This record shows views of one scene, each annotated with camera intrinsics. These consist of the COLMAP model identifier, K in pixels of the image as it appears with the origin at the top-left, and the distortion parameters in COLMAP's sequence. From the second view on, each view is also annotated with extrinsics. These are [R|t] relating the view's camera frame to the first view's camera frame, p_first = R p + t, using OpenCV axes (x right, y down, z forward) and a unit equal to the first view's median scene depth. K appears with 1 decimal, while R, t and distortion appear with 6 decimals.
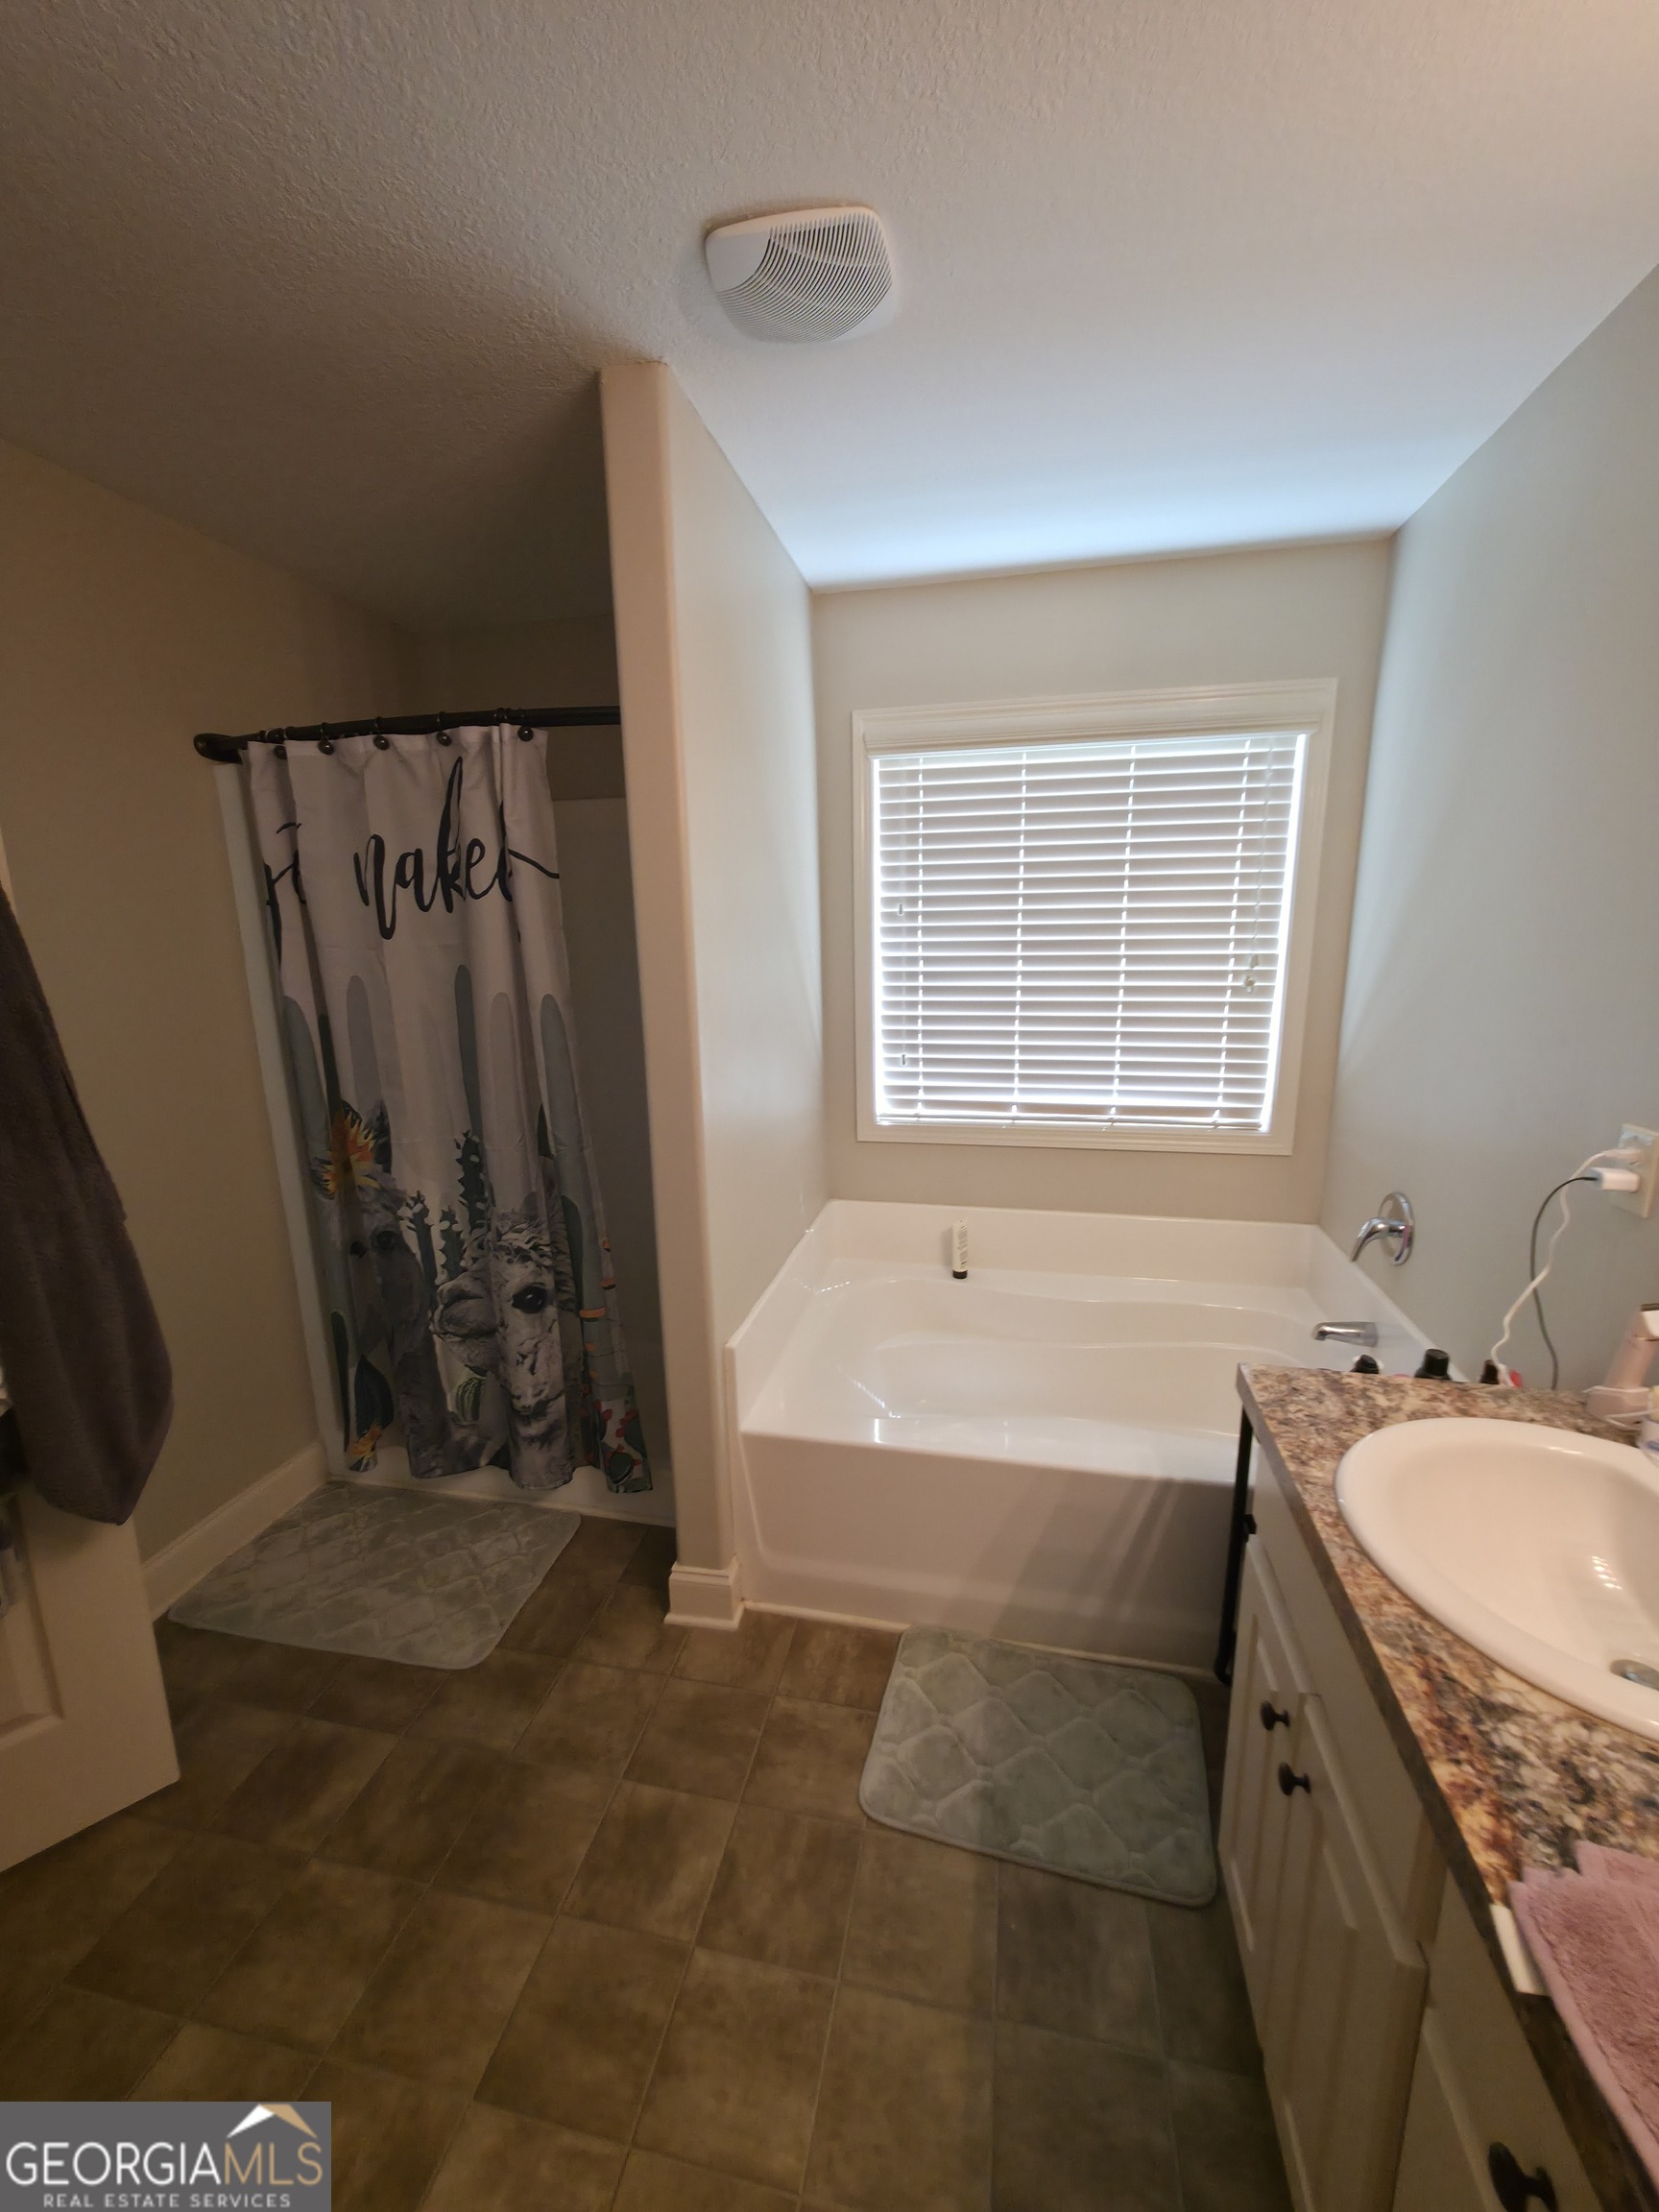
lens RADIAL K [[865.4, 0, 840.8], [0, 865.4, 1114.5], [0, 0, 1]] dist [0.005113, -0.000028]
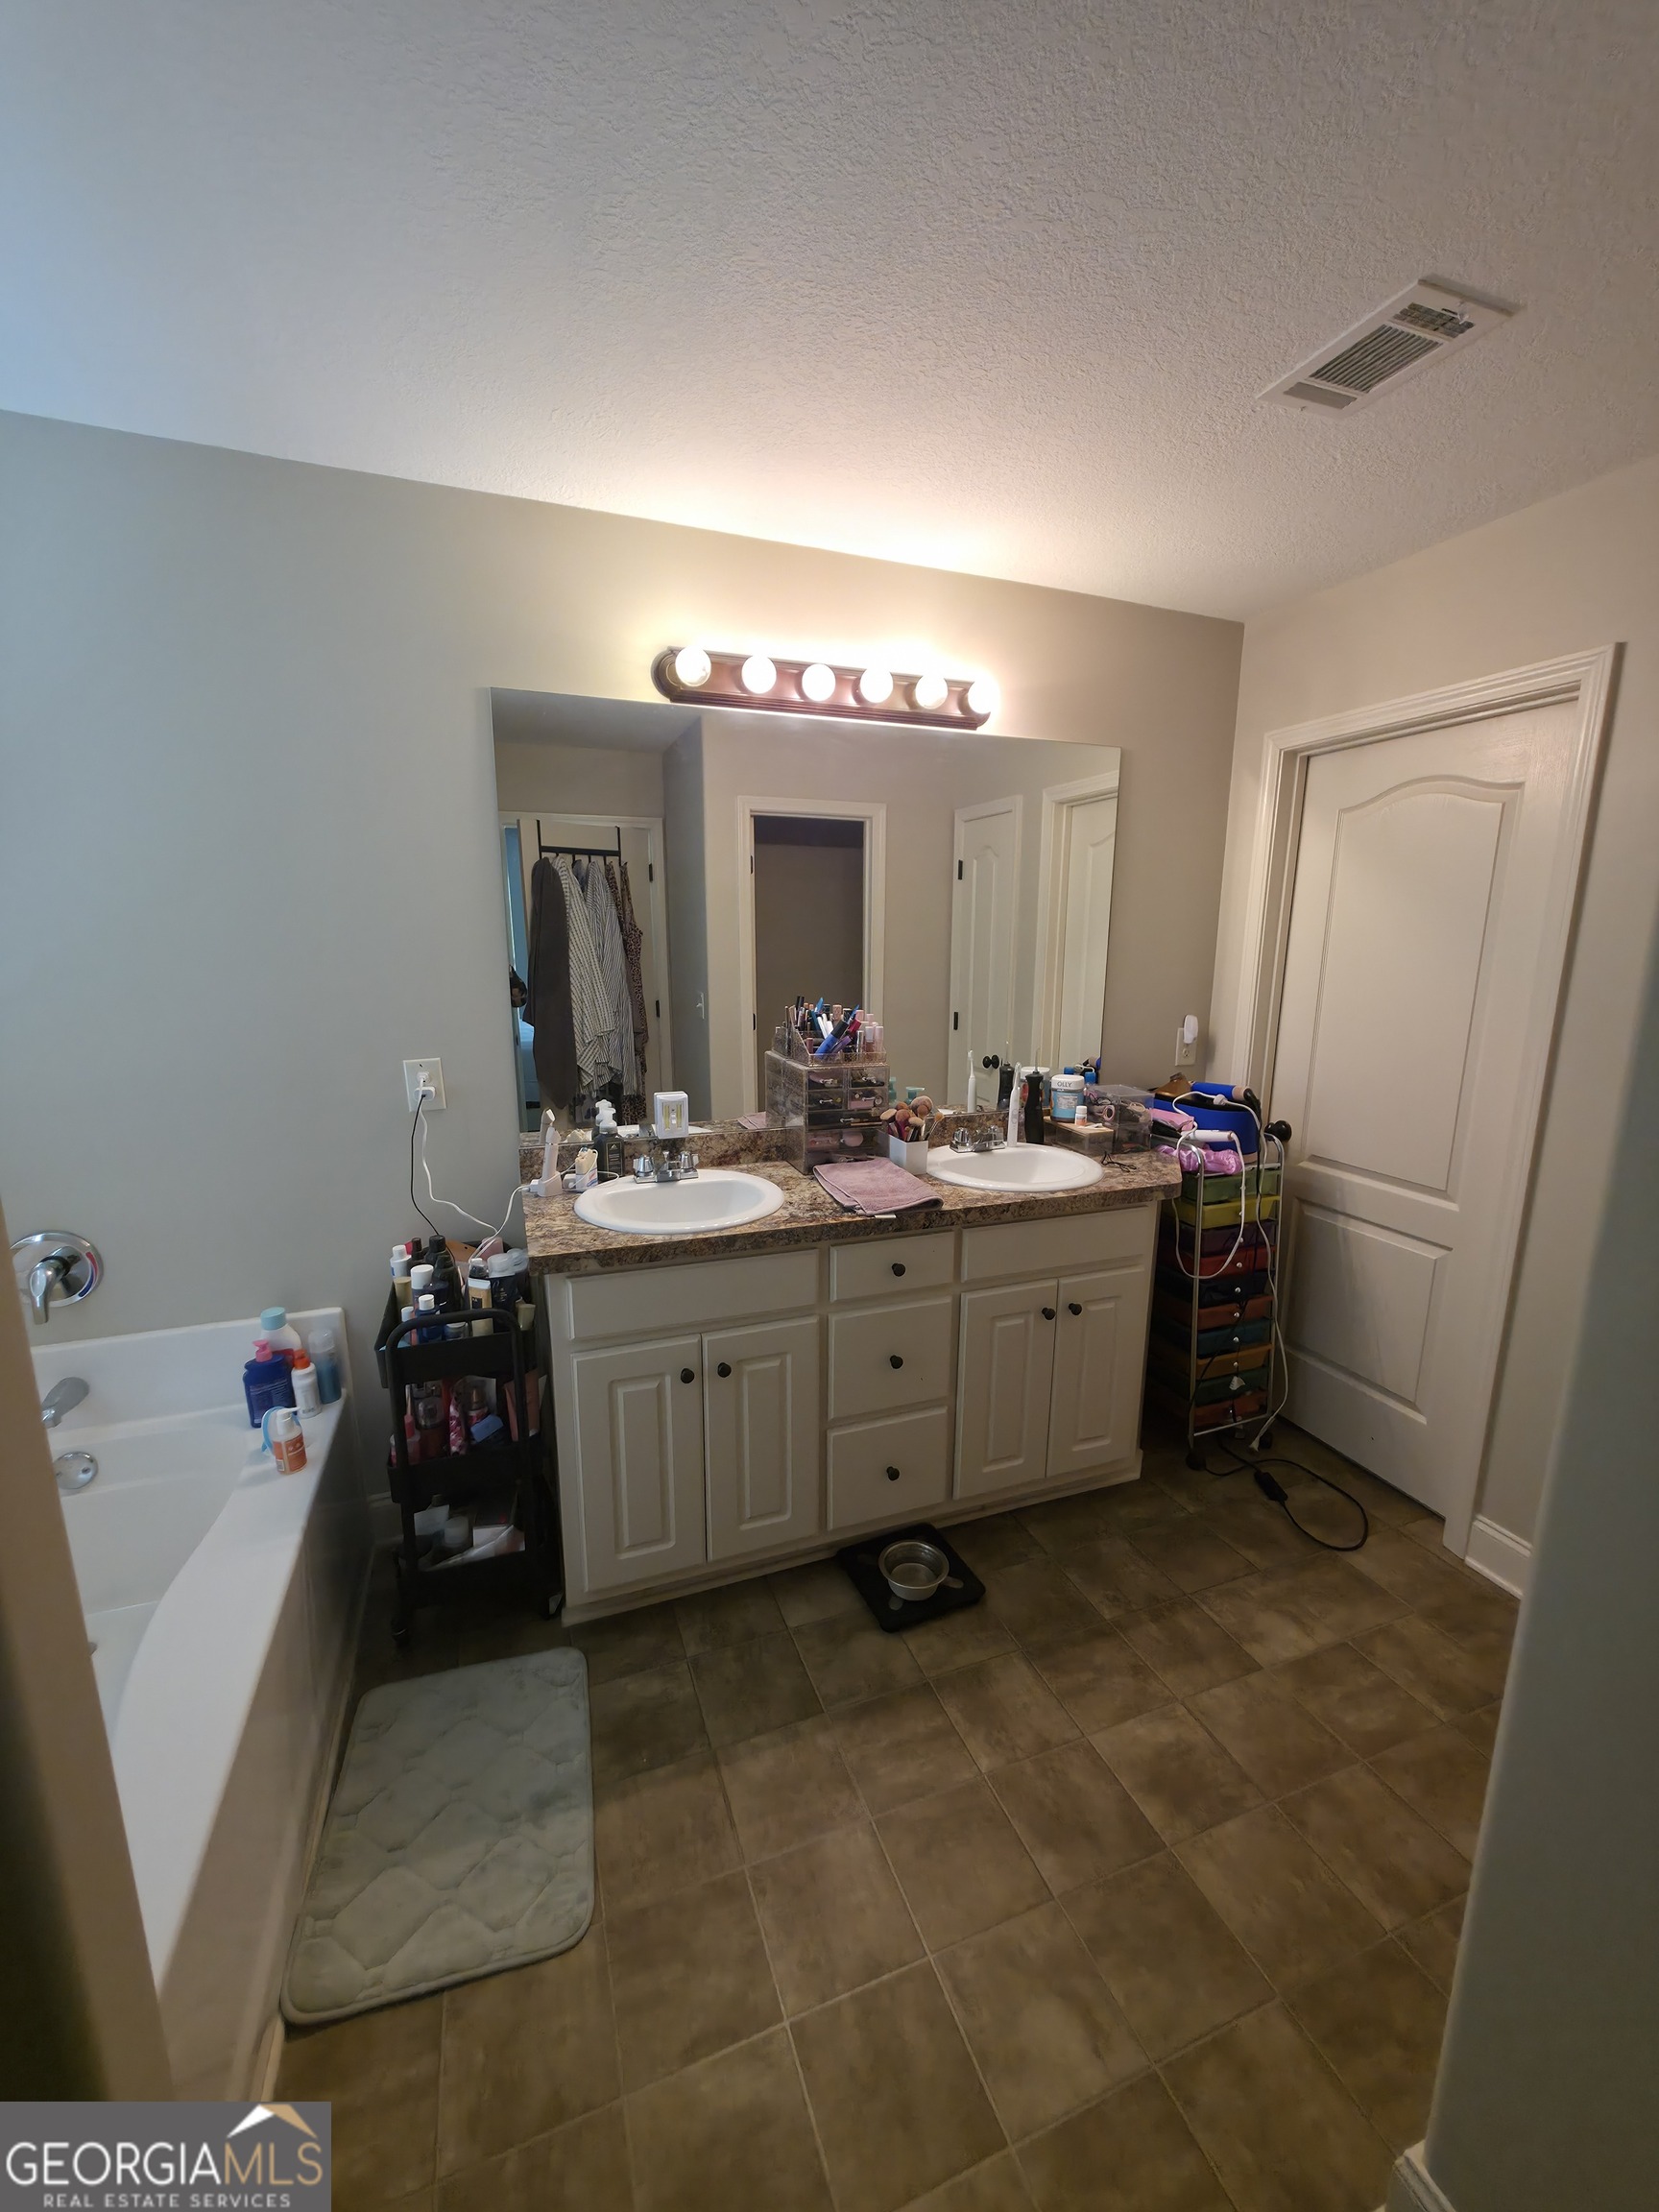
lens RADIAL K [[865.4, 0, 840.8], [0, 865.4, 1114.5], [0, 0, 1]] dist [0.005113, -0.000028]
pose [[-0.533444, -0.157605, 0.831022, -0.952268], [0.184822, 0.937026, 0.296349, -0.247647], [-0.825396, 0.311677, -0.470723, 1.261763]]
